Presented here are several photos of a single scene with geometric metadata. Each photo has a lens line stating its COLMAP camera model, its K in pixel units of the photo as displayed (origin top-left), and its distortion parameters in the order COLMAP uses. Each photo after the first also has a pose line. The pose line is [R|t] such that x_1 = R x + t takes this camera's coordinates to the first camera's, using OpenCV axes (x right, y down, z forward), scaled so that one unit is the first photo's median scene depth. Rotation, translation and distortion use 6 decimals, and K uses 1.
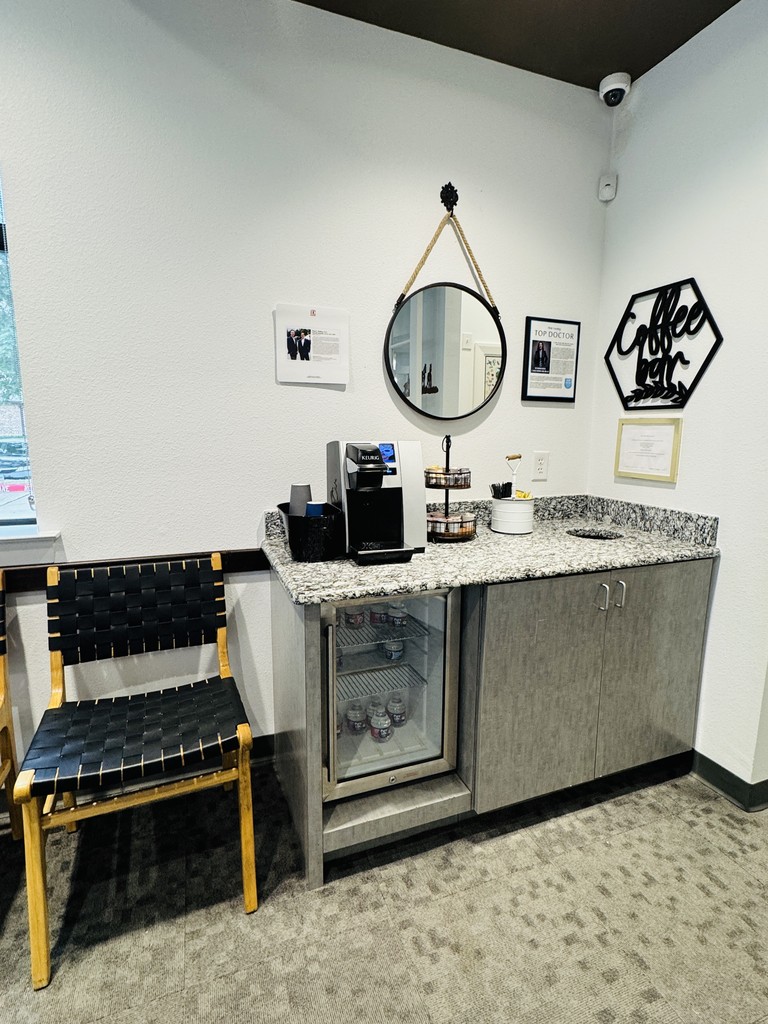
lens RADIAL K [[529.9, 0, 387.6], [0, 529.9, 512.3], [0, 0, 1]] dist [0.003170, 0.000350]
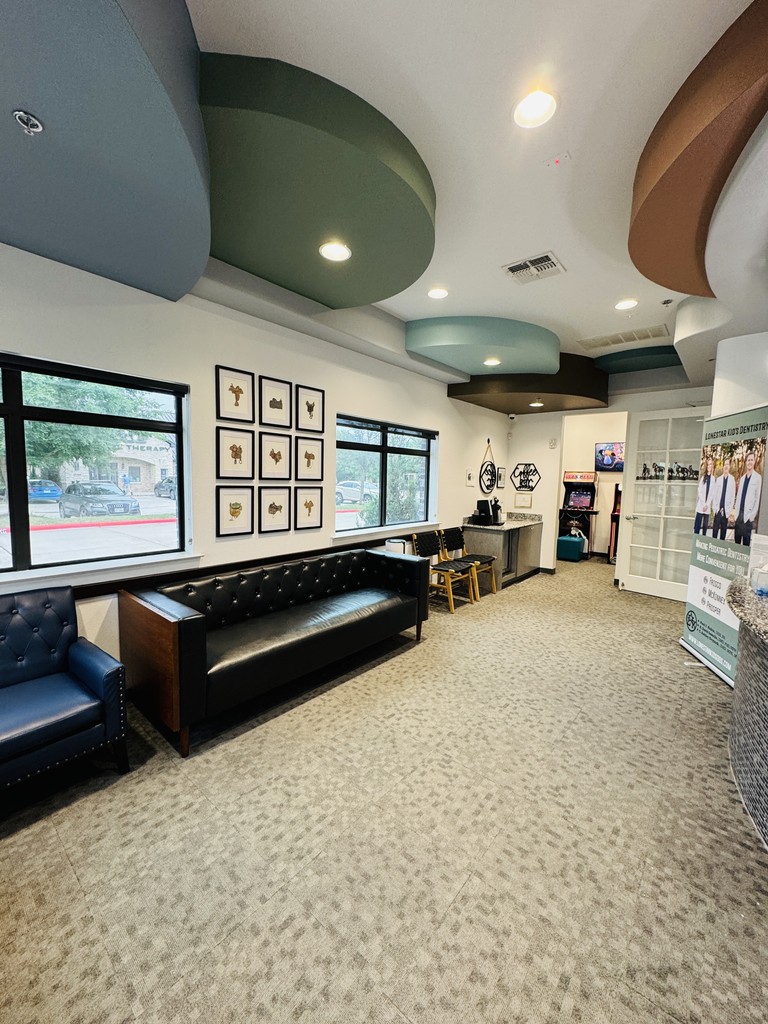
lens RADIAL K [[407.7, 0, 387.1], [0, 407.7, 512.5], [0, 0, 1]] dist [0.000726, 0.000496]
pose [[0.882435, -0.027246, 0.469645, -2.112407], [0.056888, 0.997176, -0.049039, 0.081043], [-0.466983, 0.069990, 0.881492, -1.425768]]
